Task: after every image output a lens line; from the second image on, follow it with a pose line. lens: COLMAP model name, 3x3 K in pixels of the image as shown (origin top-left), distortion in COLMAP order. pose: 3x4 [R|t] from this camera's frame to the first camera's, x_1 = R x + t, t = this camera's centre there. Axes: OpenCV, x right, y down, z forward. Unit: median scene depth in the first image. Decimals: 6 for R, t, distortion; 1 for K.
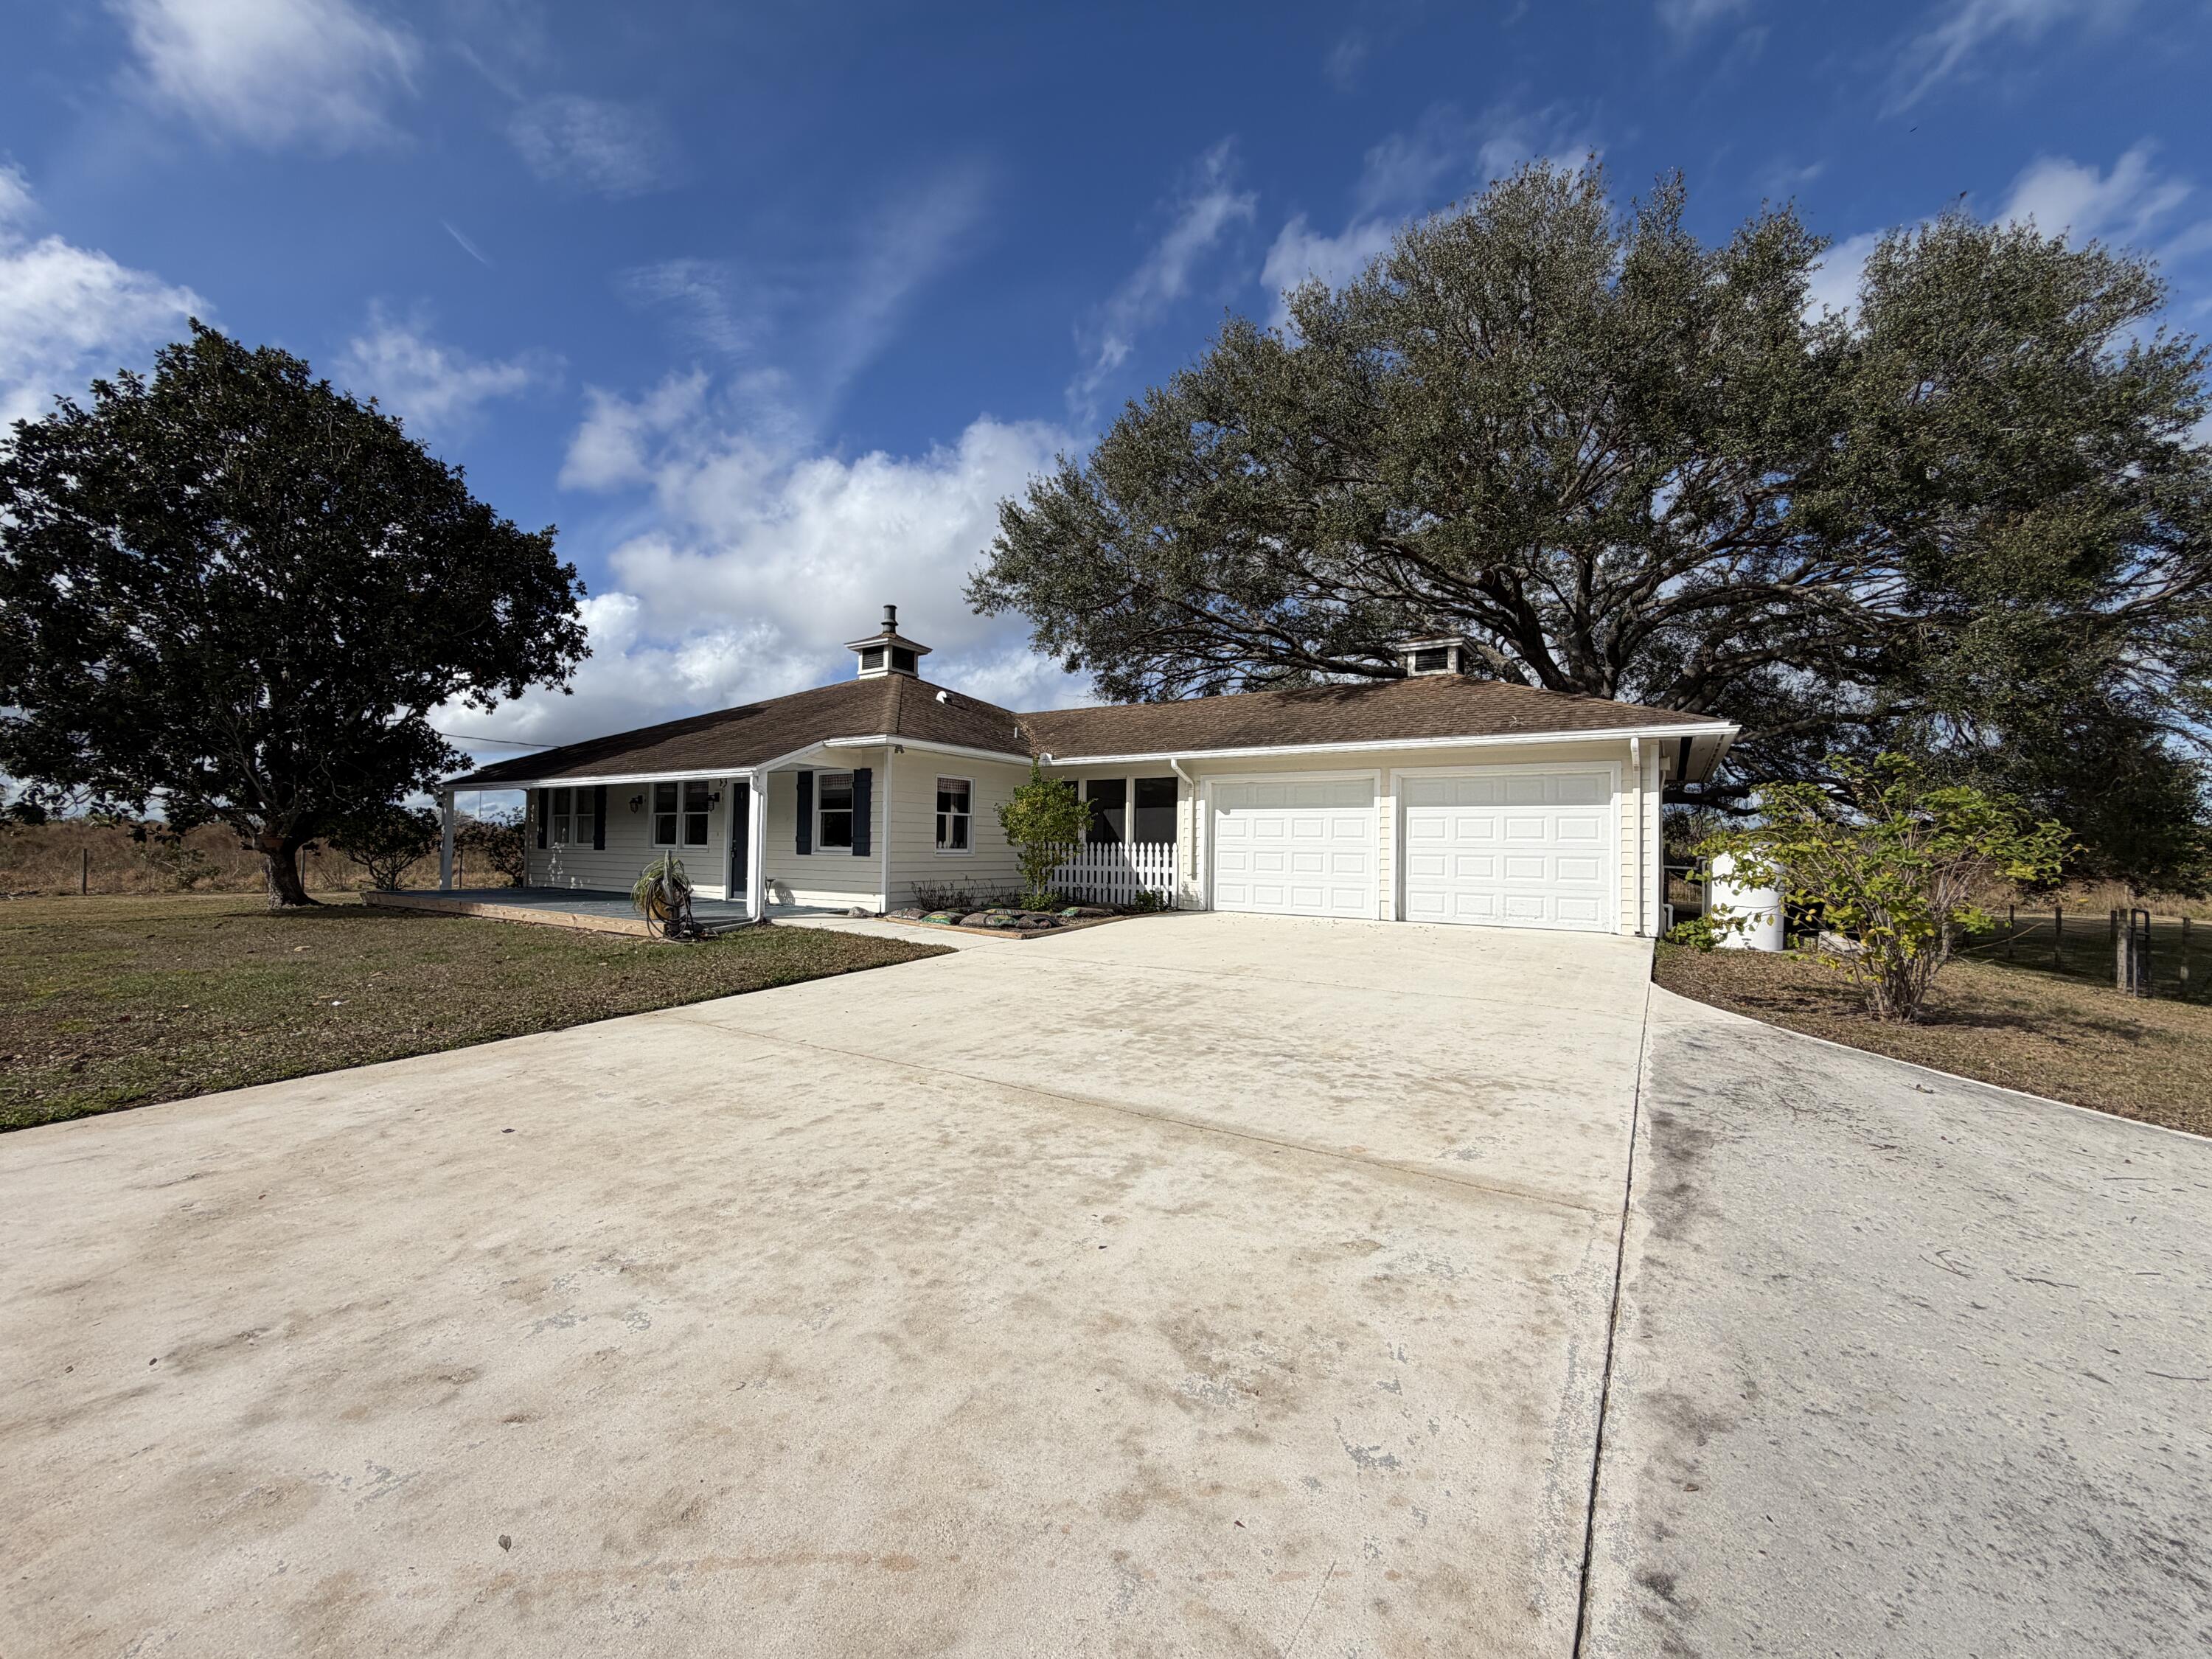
lens RADIAL K [[895.7, 0, 1106.0], [0, 895.7, 829.5], [0, 0, 1]] dist [0.000238, -0.000109]
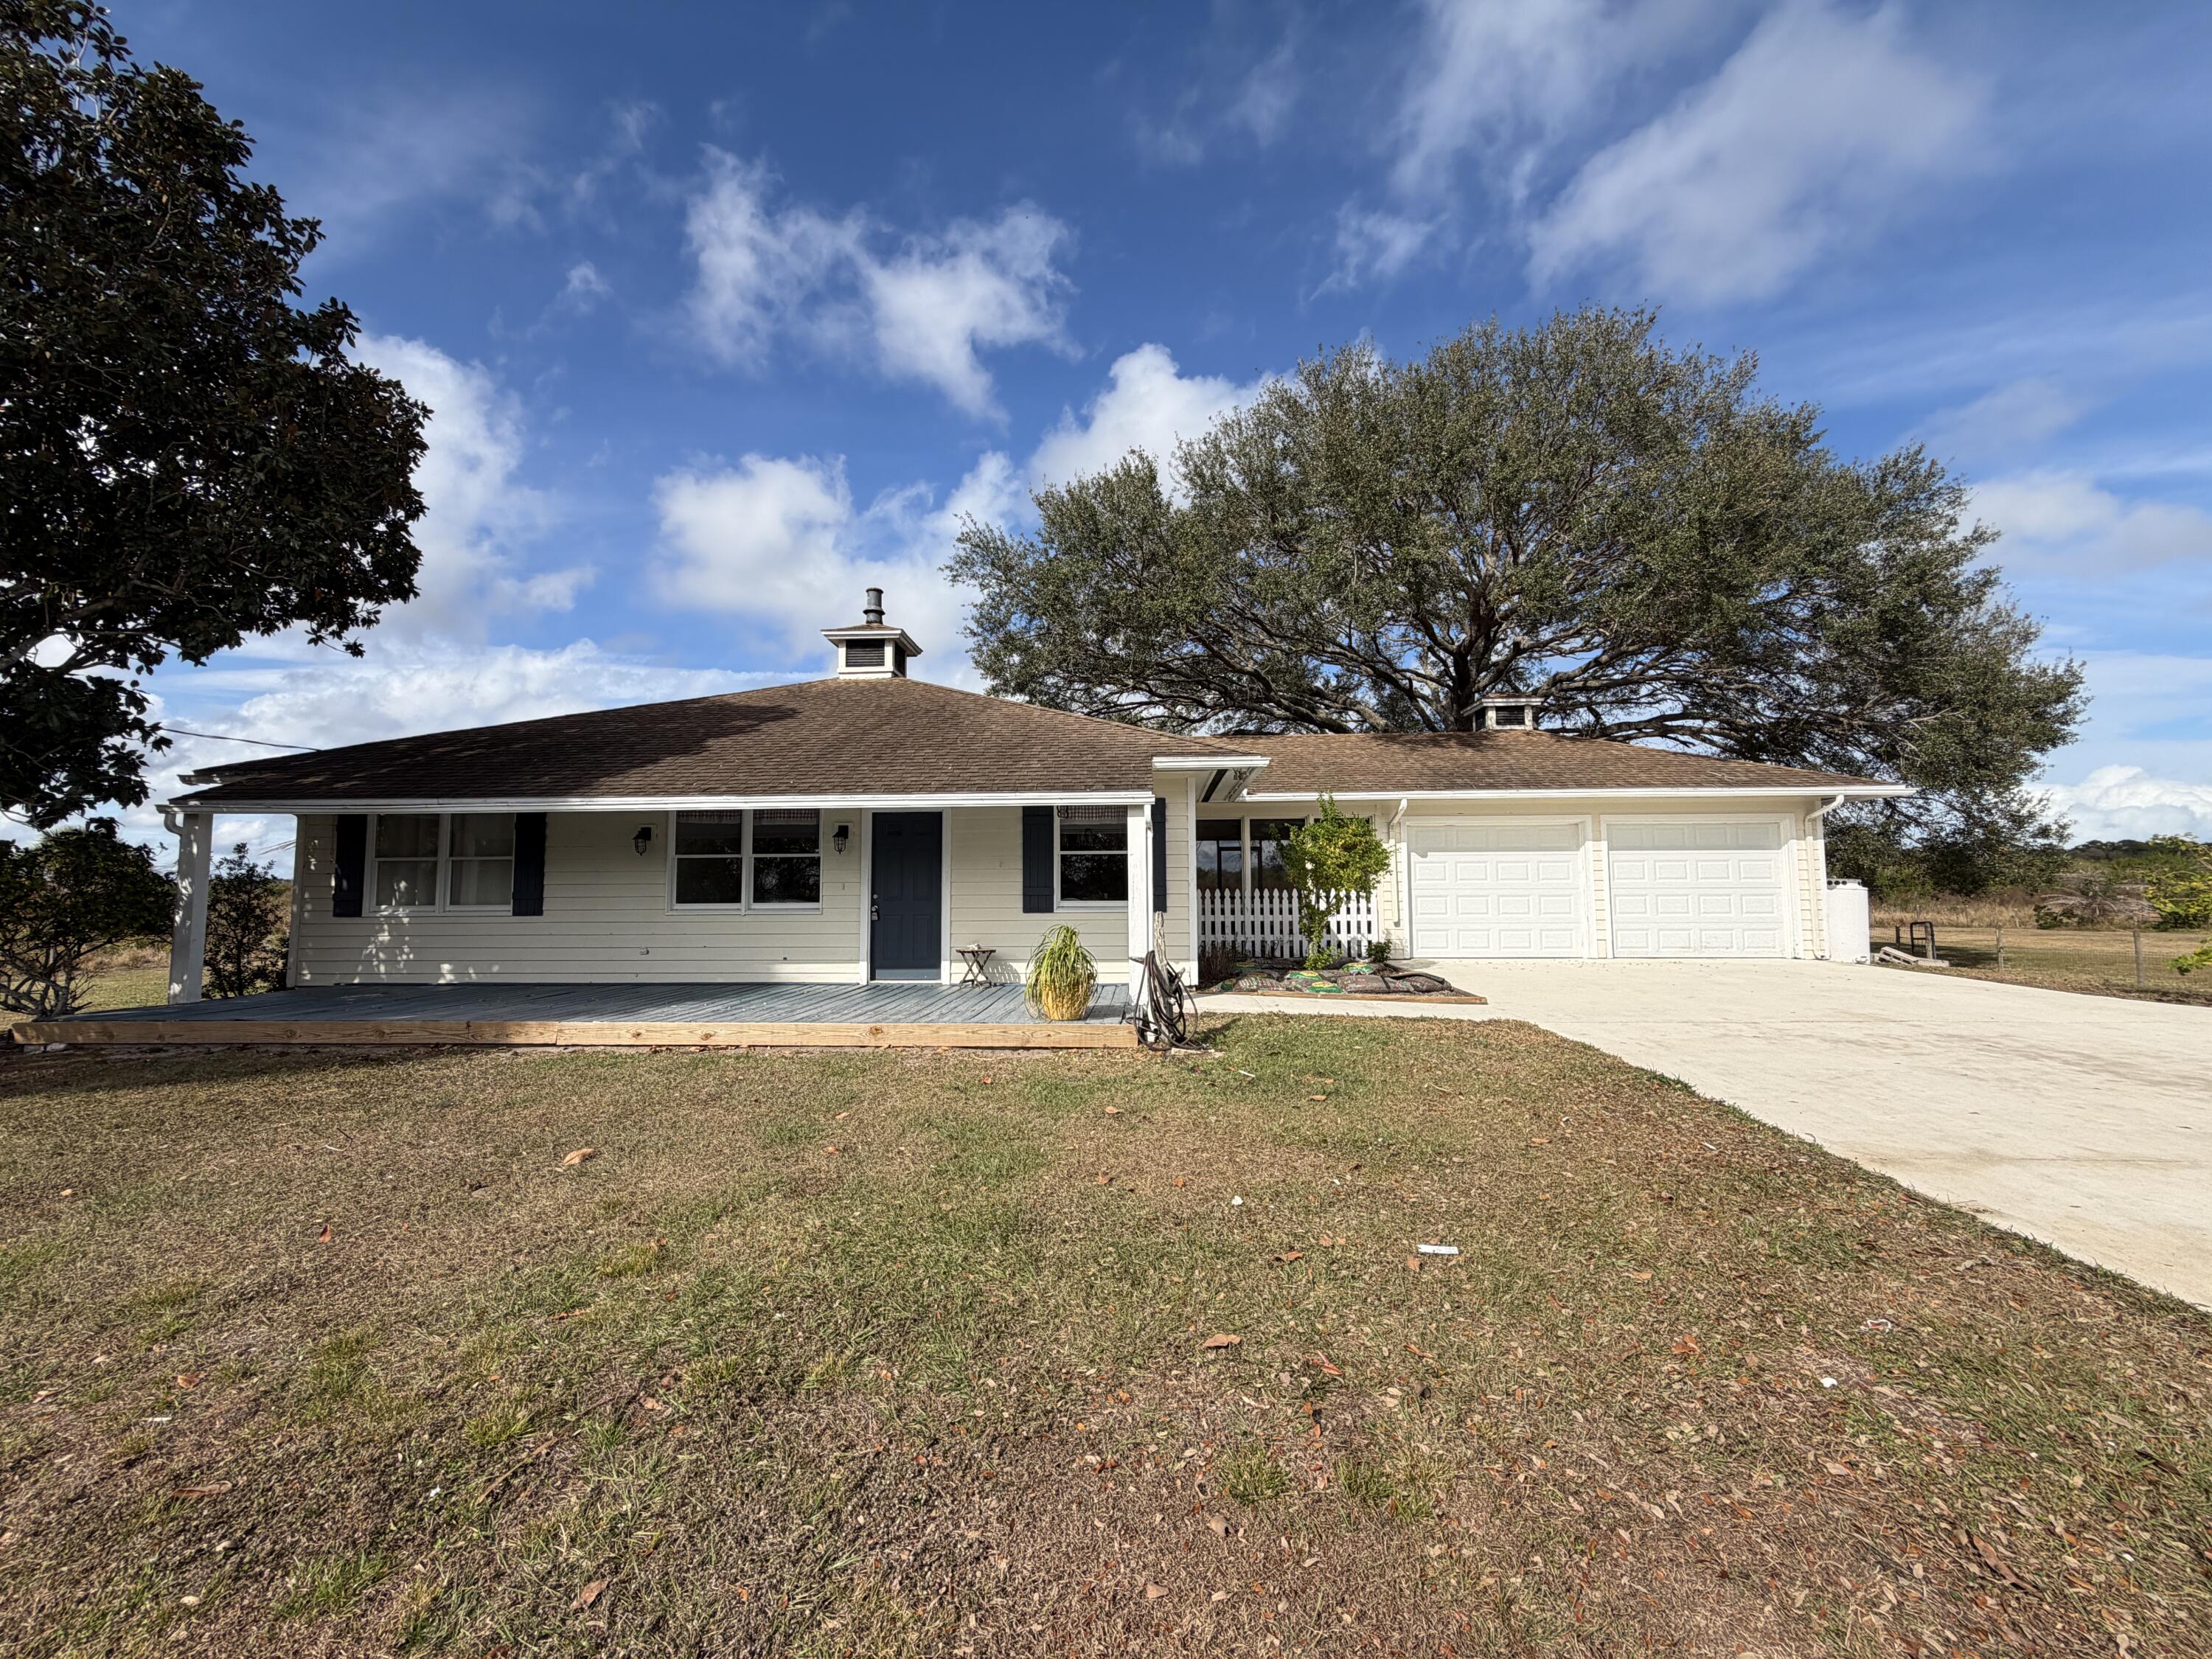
lens RADIAL K [[895.7, 0, 1106.0], [0, 895.7, 829.5], [0, 0, 1]] dist [0.000238, -0.000109]
pose [[0.864652, 0.017211, 0.502077, -0.558016], [0.008439, 0.998774, -0.048770, -0.002508], [-0.502301, 0.046407, 0.863447, 0.290263]]
